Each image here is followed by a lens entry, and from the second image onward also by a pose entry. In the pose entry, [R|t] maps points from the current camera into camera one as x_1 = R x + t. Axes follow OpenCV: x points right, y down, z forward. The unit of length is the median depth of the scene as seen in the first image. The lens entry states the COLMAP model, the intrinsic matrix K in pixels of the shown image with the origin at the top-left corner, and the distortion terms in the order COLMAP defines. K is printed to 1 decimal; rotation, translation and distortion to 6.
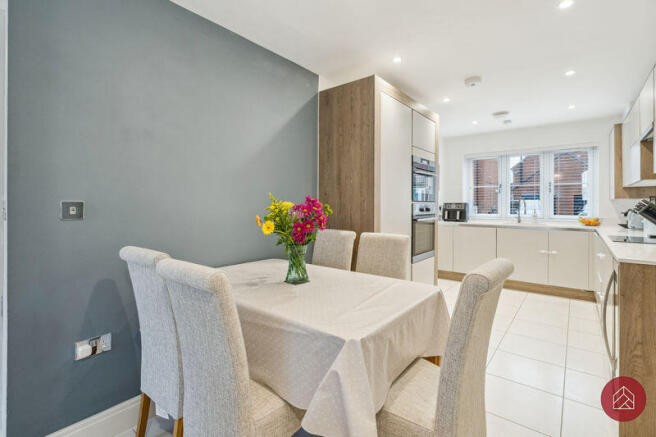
lens RADIAL K [[306.3, 0, 326.6], [0, 306.3, 207.3], [0, 0, 1]] dist [0.001717, 0.000163]
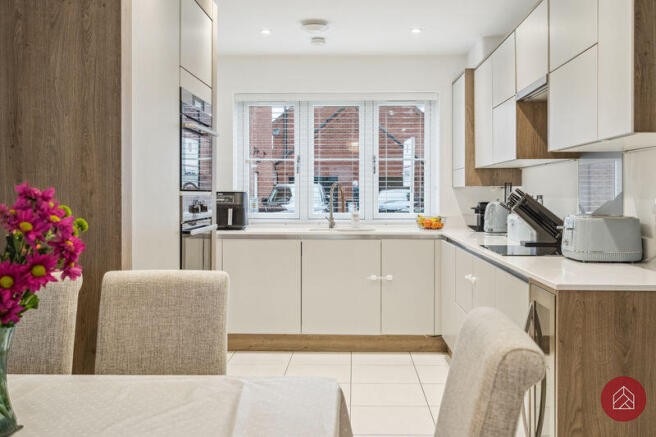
lens RADIAL K [[657.6, 0, 328.4], [0, 657.6, 200.7], [0, 0, 1]] dist [0.007251, -0.010993]
pose [[0.783727, -0.010009, 0.621025, -0.134251], [0.005508, 0.999943, 0.009164, -0.011653], [-0.621081, -0.003761, 0.783737, 0.109647]]
